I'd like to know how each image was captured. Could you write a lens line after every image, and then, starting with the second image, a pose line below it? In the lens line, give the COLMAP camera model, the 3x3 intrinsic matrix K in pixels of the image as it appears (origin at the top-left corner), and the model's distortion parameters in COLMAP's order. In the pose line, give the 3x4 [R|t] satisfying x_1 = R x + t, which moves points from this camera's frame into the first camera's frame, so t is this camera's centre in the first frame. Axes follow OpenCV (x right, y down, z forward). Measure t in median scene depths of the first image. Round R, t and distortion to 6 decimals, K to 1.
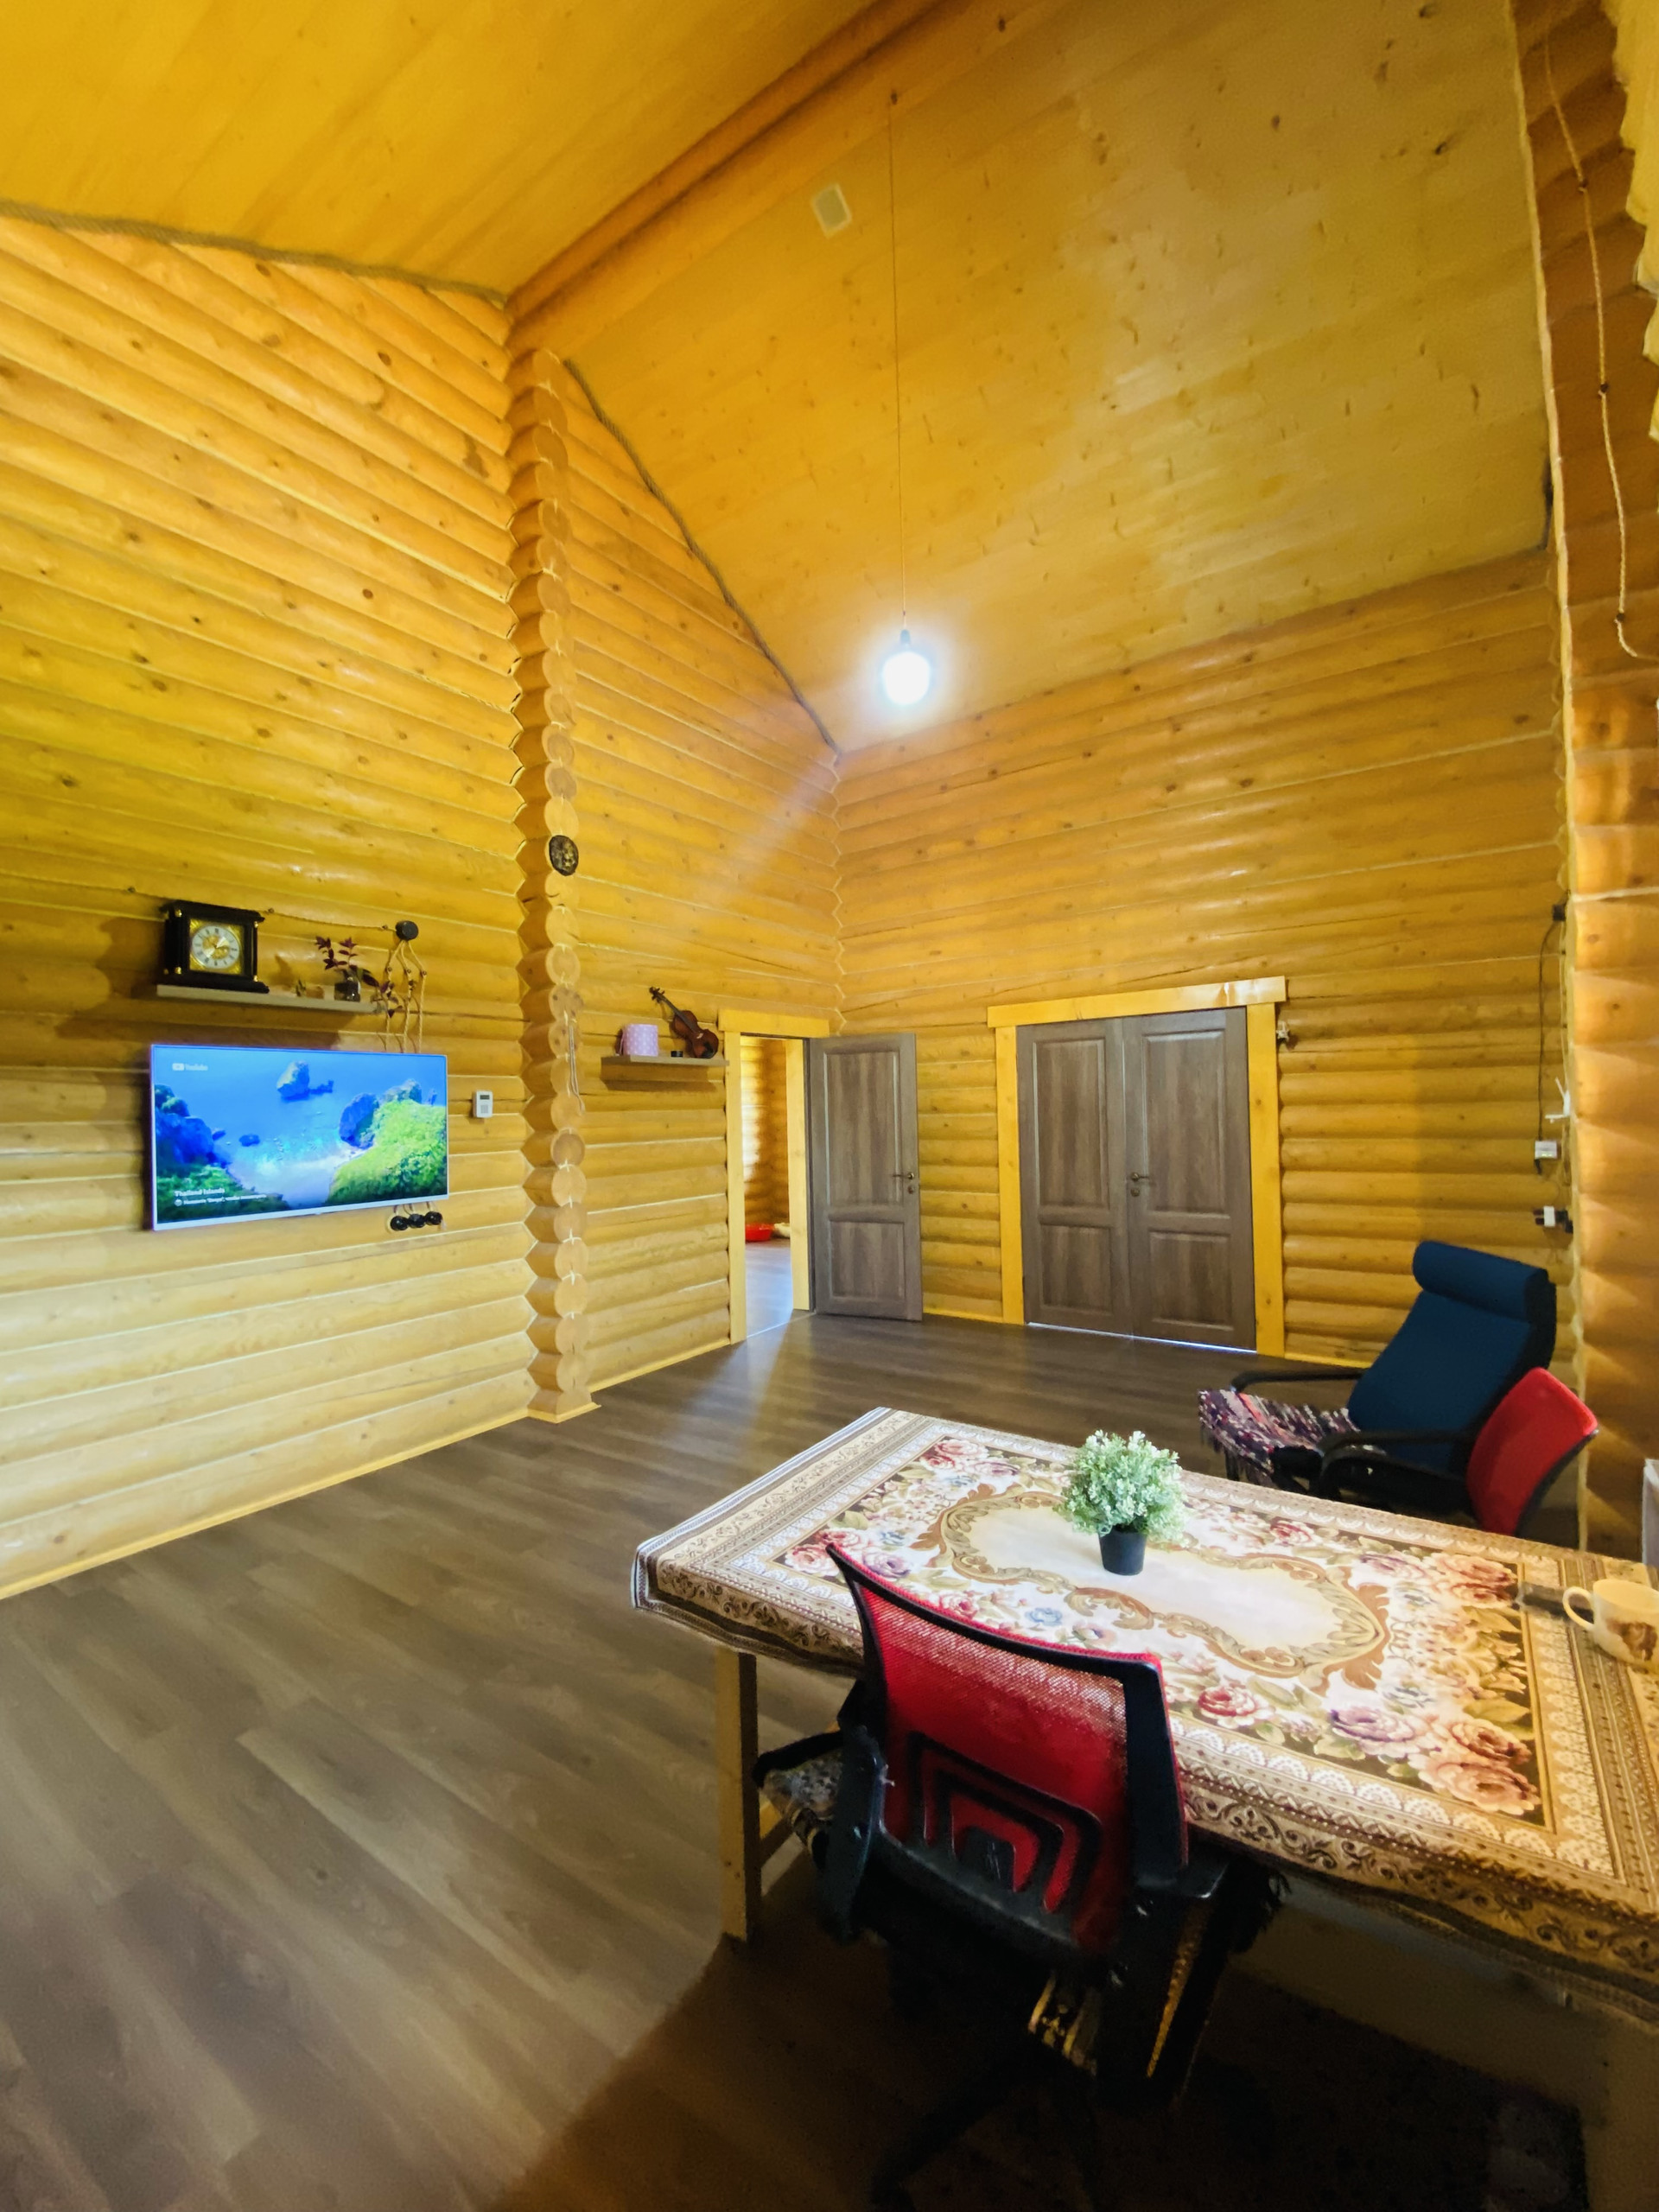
lens RADIAL K [[901.6, 0, 829.5], [0, 901.6, 1106.0], [0, 0, 1]] dist [0.008242, -0.015432]
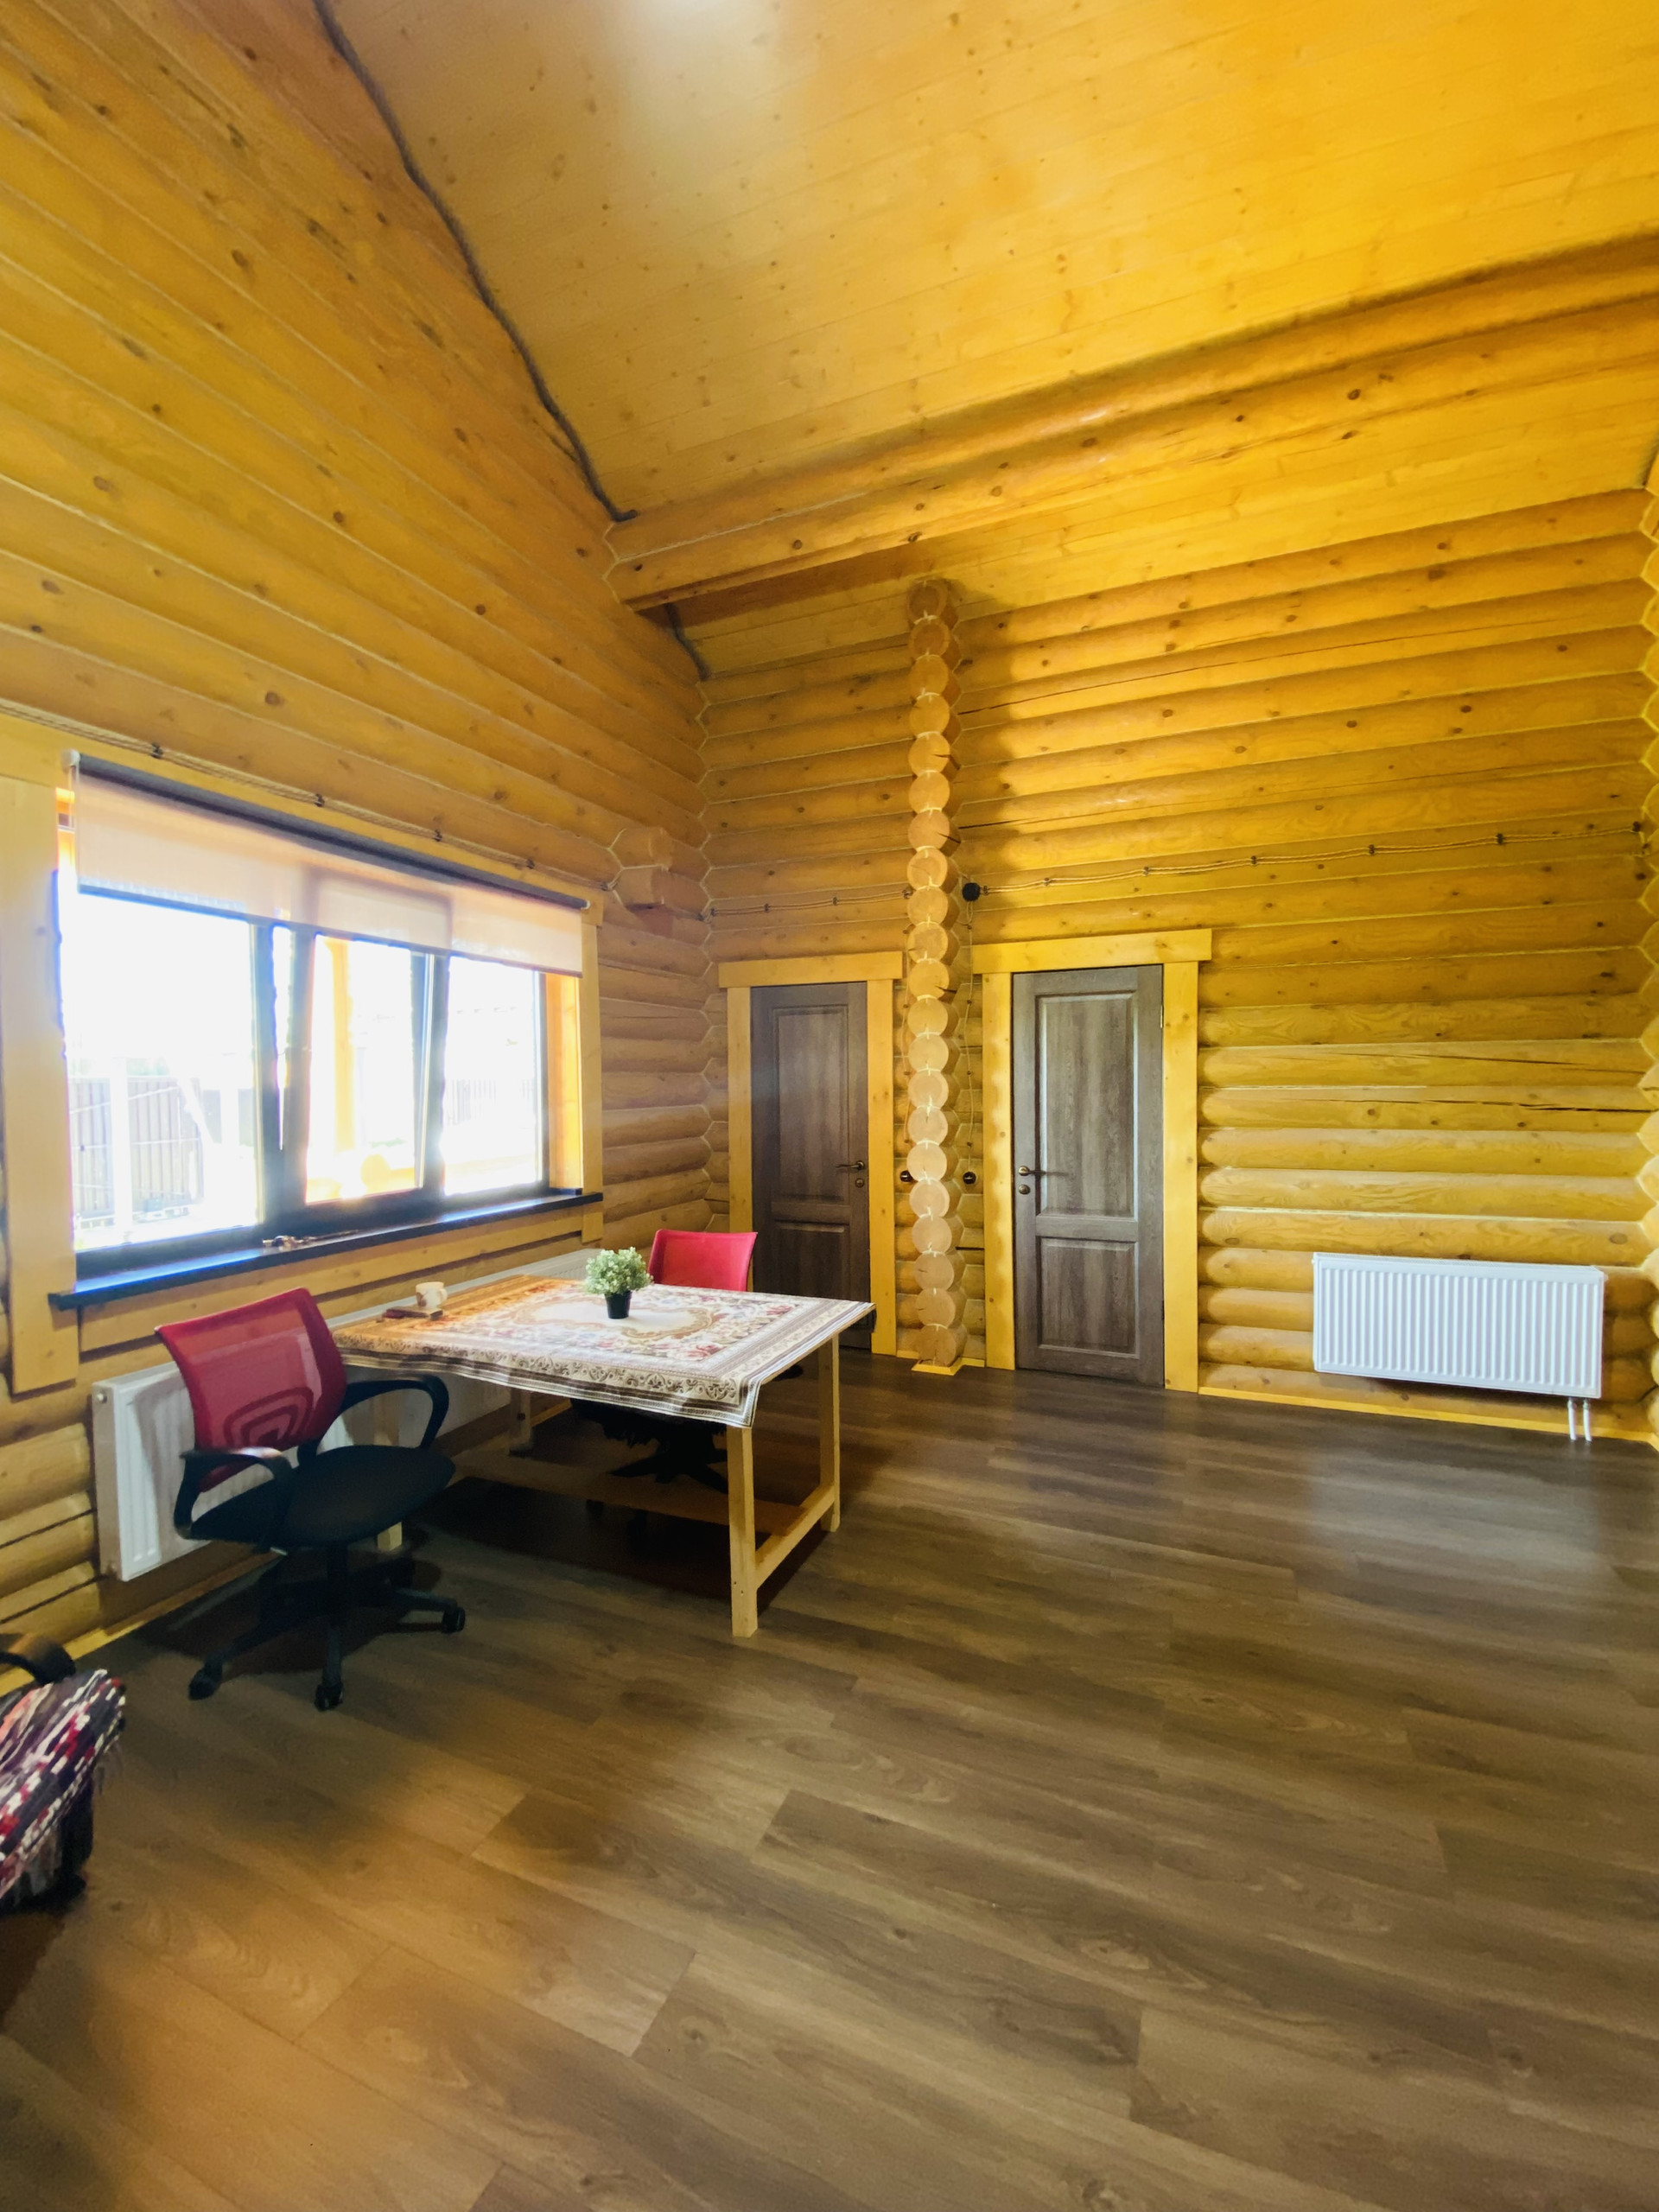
lens RADIAL K [[901.6, 0, 829.5], [0, 901.6, 1106.0], [0, 0, 1]] dist [0.008242, -0.015432]
pose [[-0.978612, 0.036787, -0.202400, 0.217538], [0.033139, 0.999222, 0.021383, 0.028682], [0.203029, 0.014218, -0.979069, 2.500443]]
